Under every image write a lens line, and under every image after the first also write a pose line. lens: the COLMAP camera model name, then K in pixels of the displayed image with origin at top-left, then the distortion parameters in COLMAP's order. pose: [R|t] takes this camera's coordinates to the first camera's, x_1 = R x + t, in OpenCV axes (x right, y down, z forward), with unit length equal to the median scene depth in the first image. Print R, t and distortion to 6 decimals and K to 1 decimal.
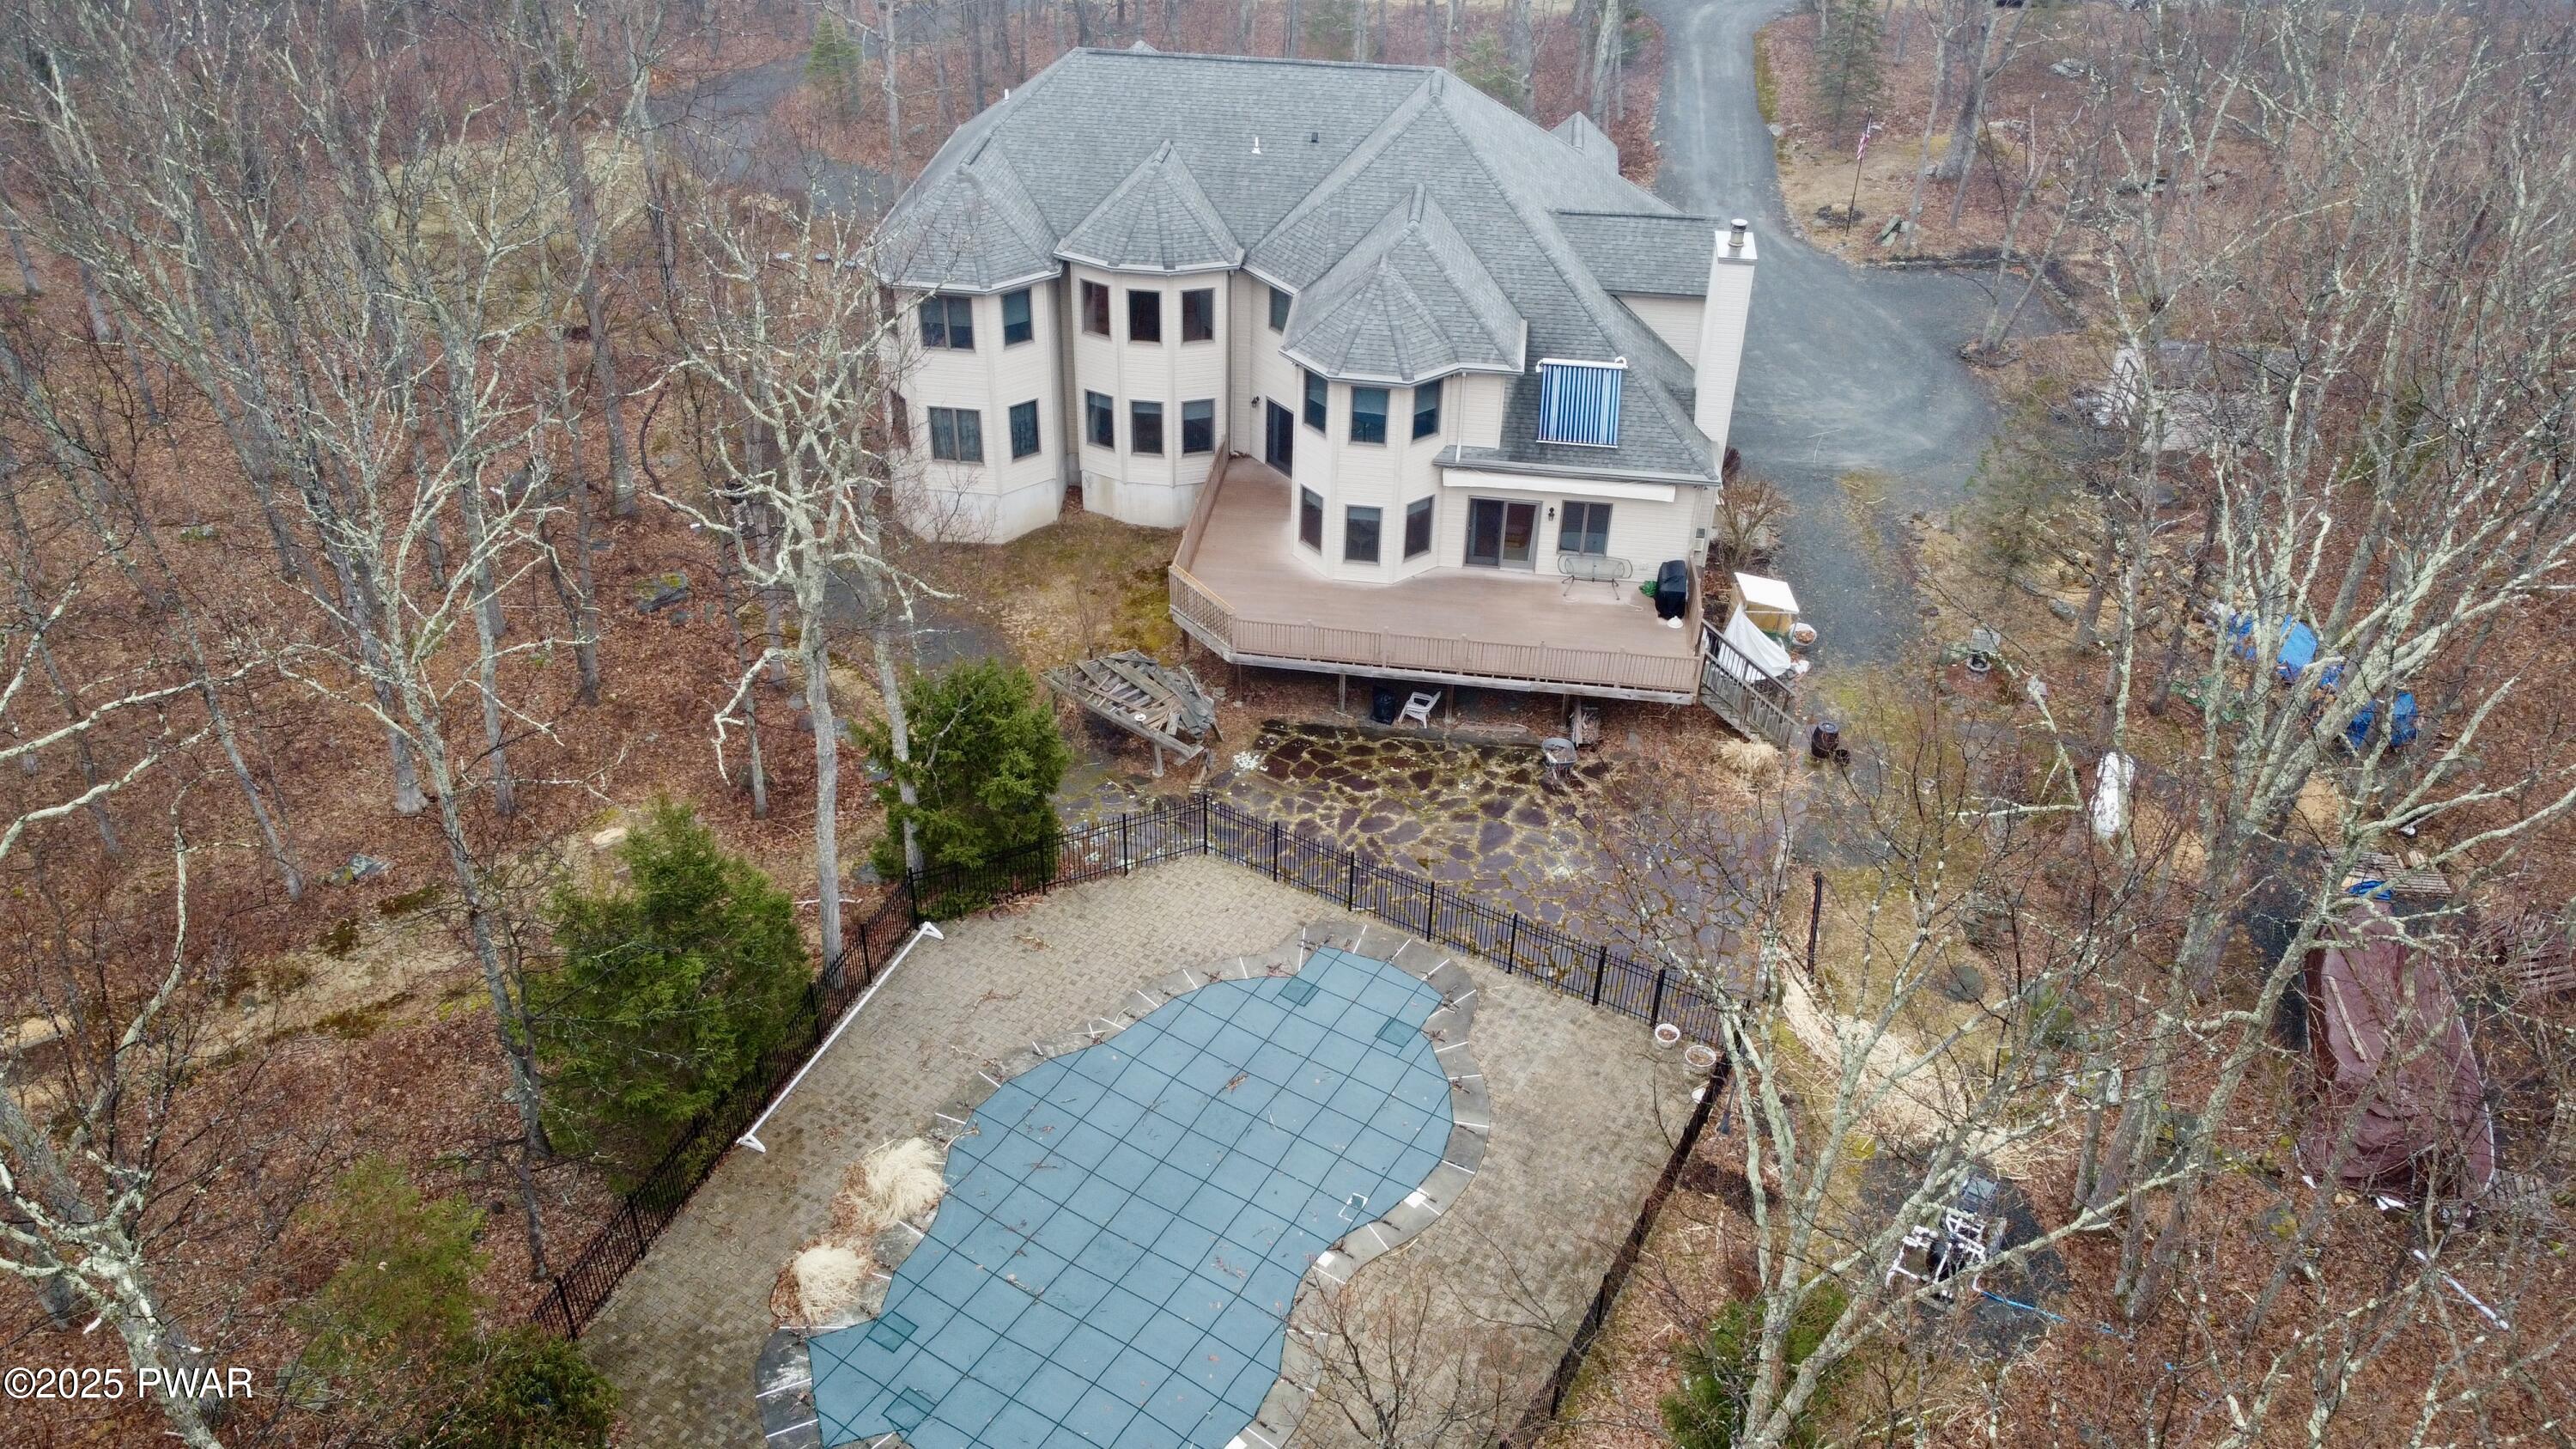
lens RADIAL K [[1968.8, 0, 1237.2], [0, 1968.8, 727.0], [0, 0, 1]] dist [0.007047, 0.001519]
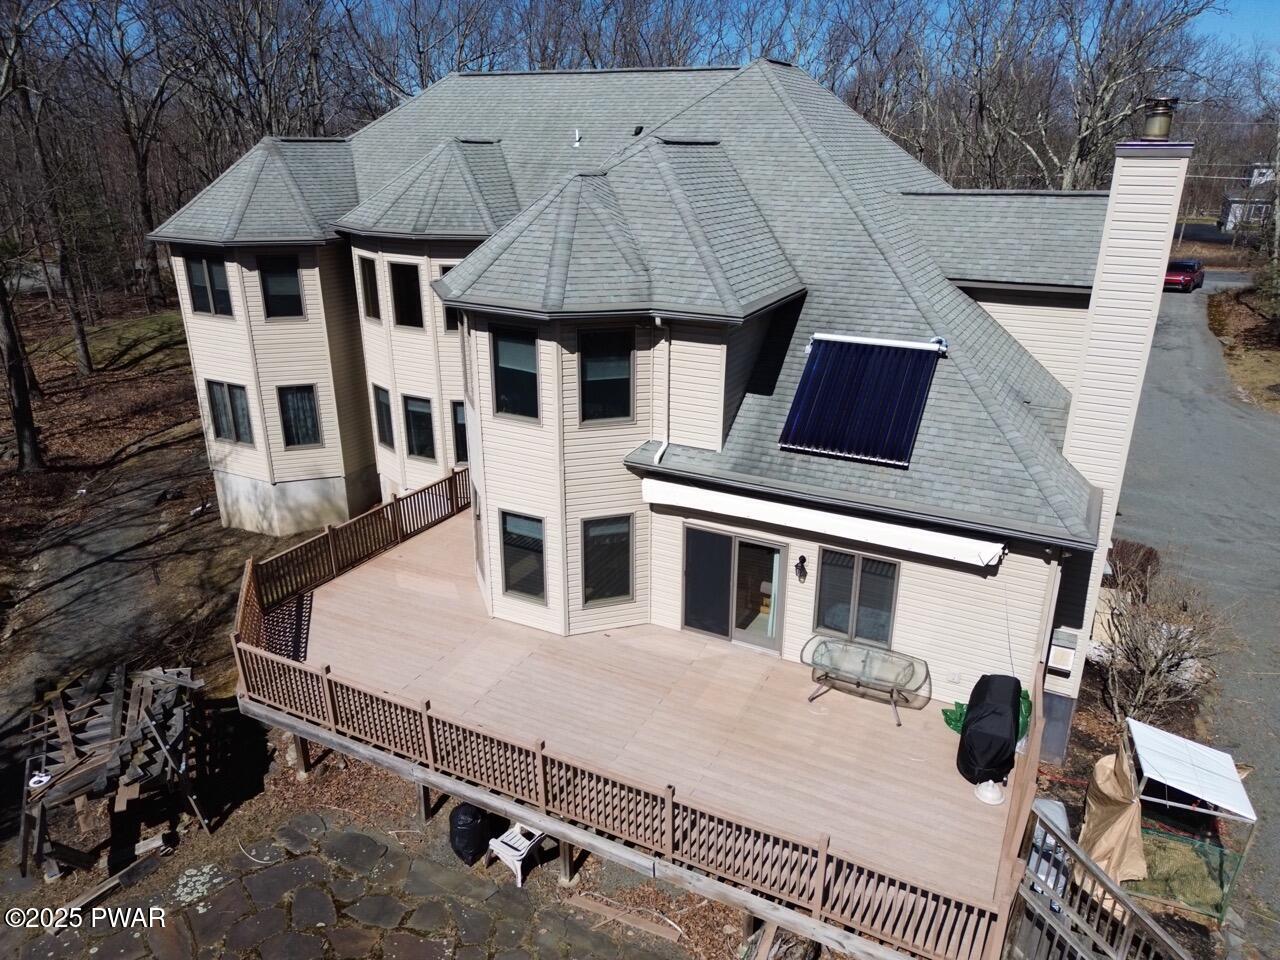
lens RADIAL K [[900.0, 0, 640.0], [0, 900.0, 480.0], [0, 0, 1]] dist [0.100492, 0.000699]
pose [[0.944855, 0.108978, -0.308825, 0.197642], [-0.181164, 0.959511, -0.215680, -0.062027], [0.272817, 0.259734, 0.926342, 0.705381]]
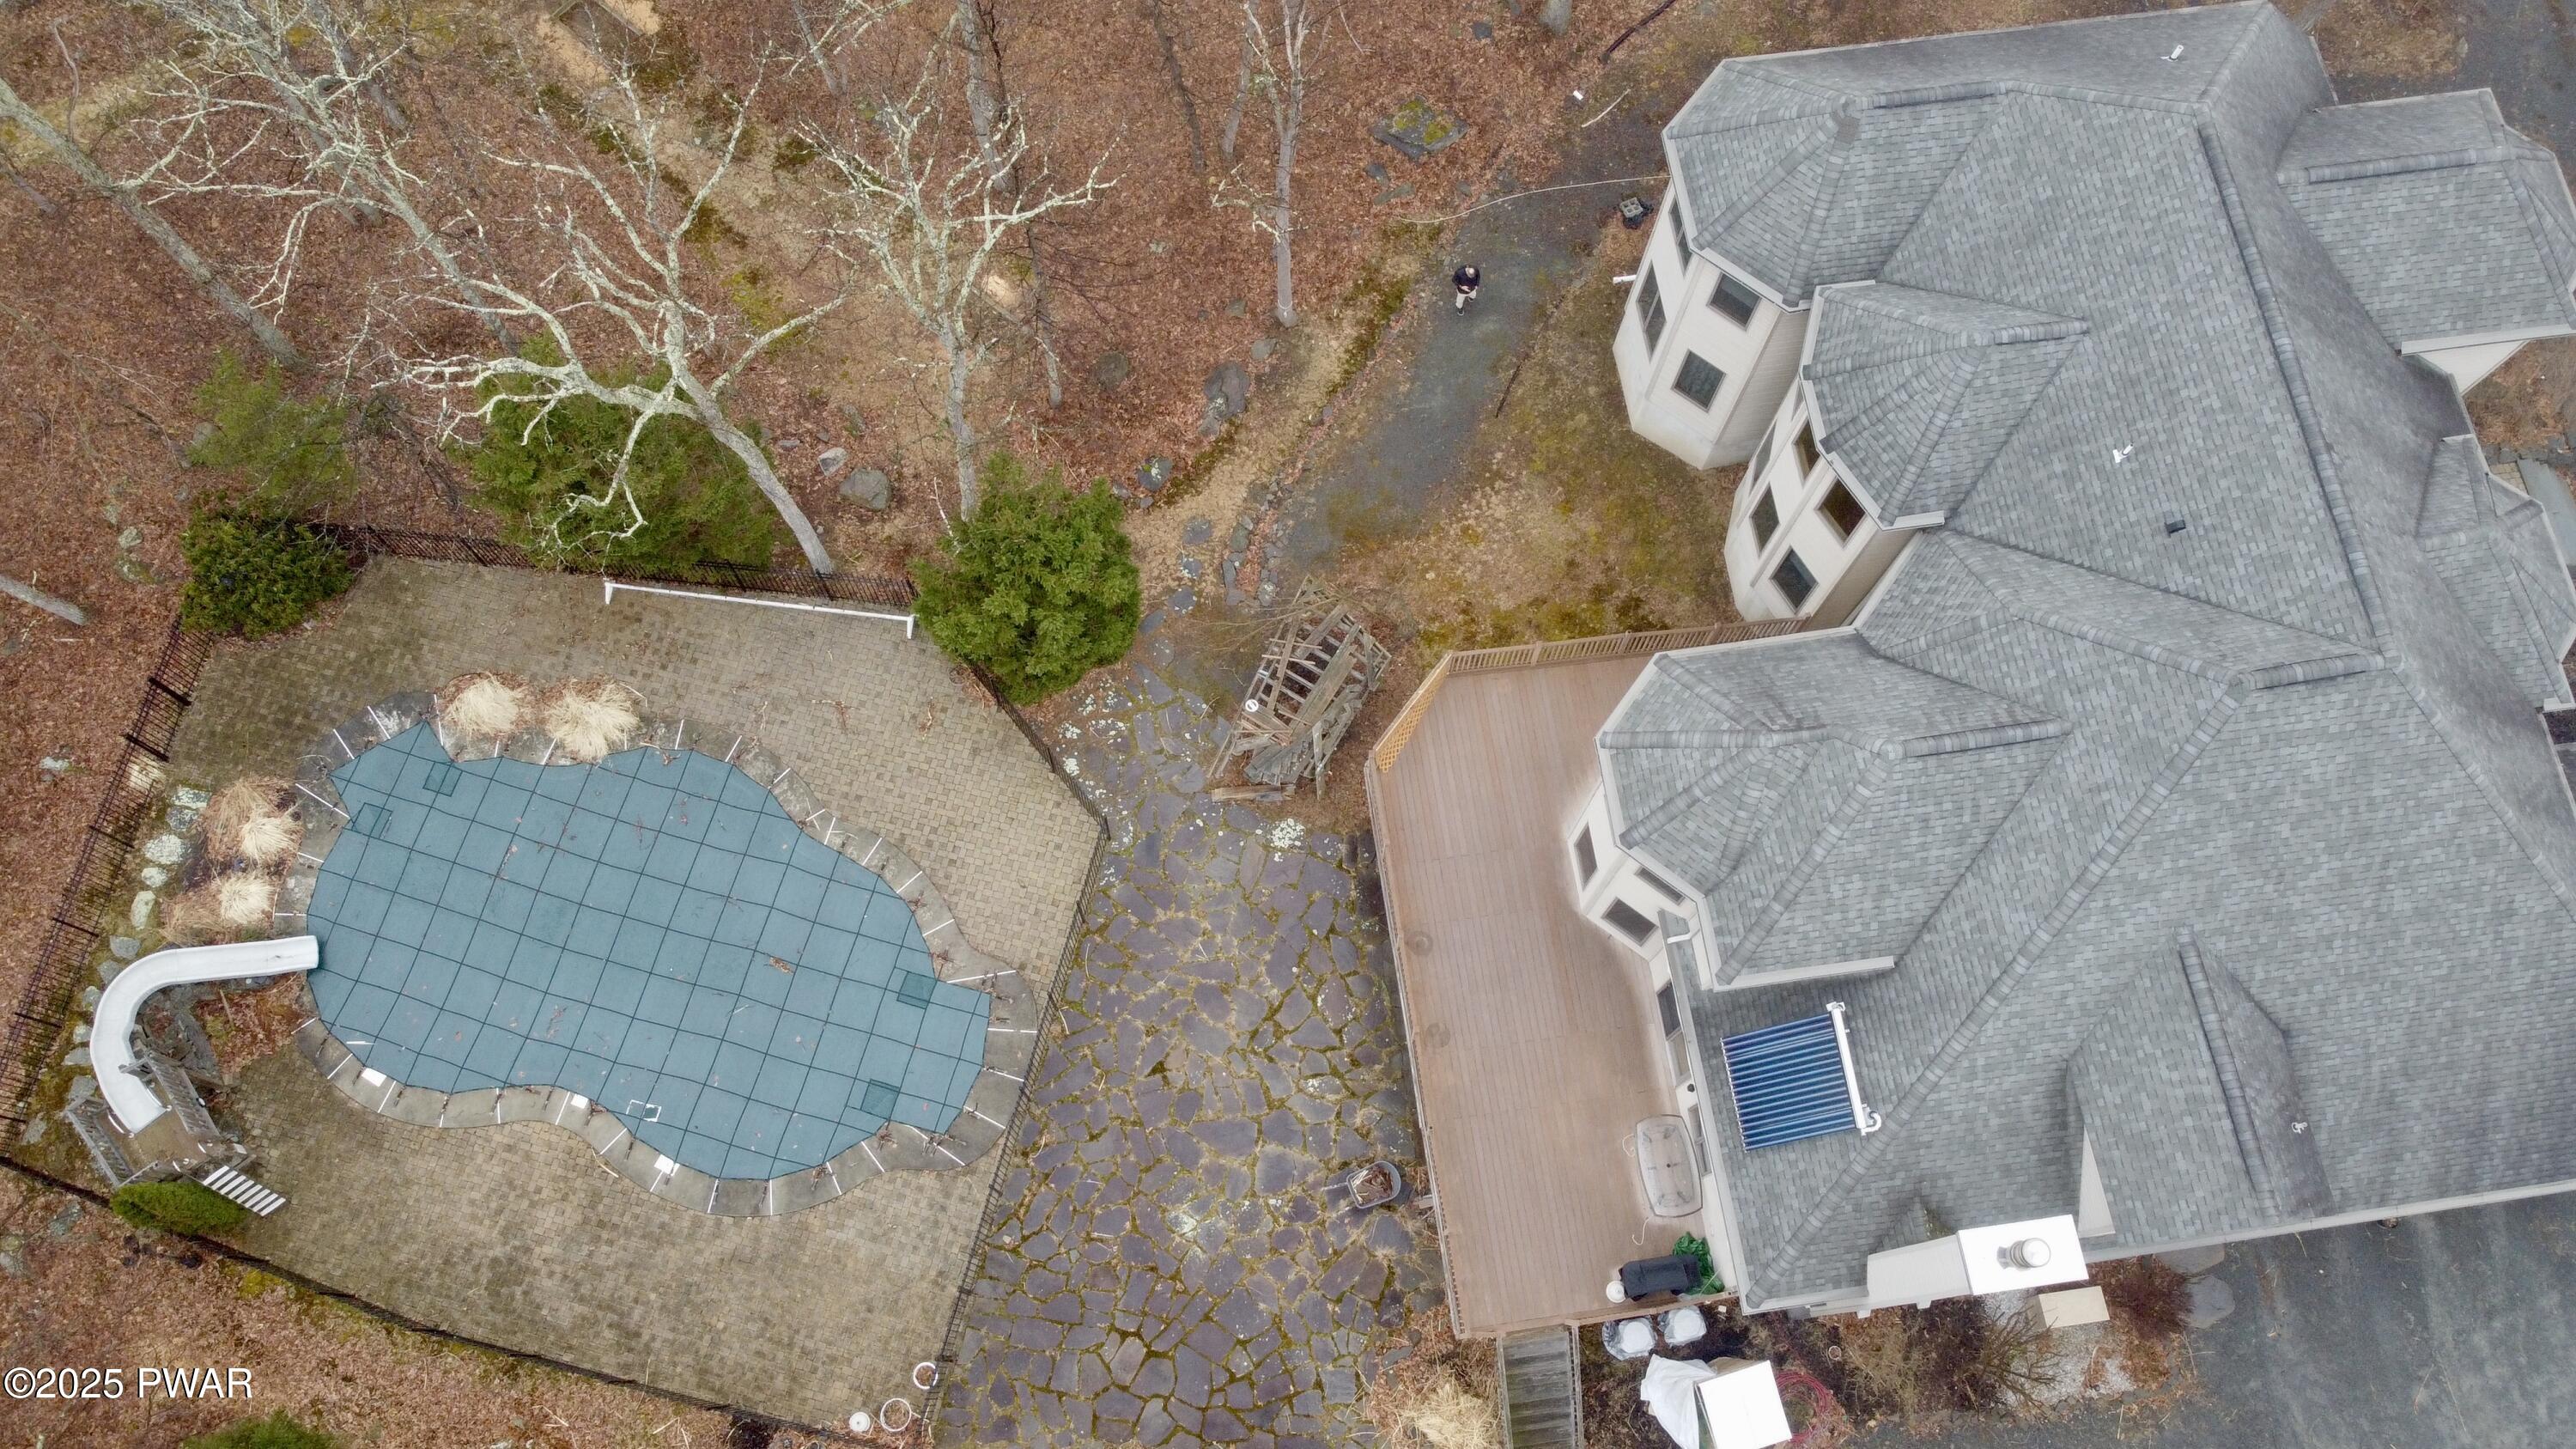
lens RADIAL K [[1968.8, 0, 1237.2], [0, 1968.8, 727.0], [0, 0, 1]] dist [0.007047, 0.001519]
pose [[0.283174, 0.905637, -0.315648, 0.220288], [-0.559248, 0.423297, 0.712784, -0.585106], [0.779137, -0.025316, 0.626342, 0.419526]]
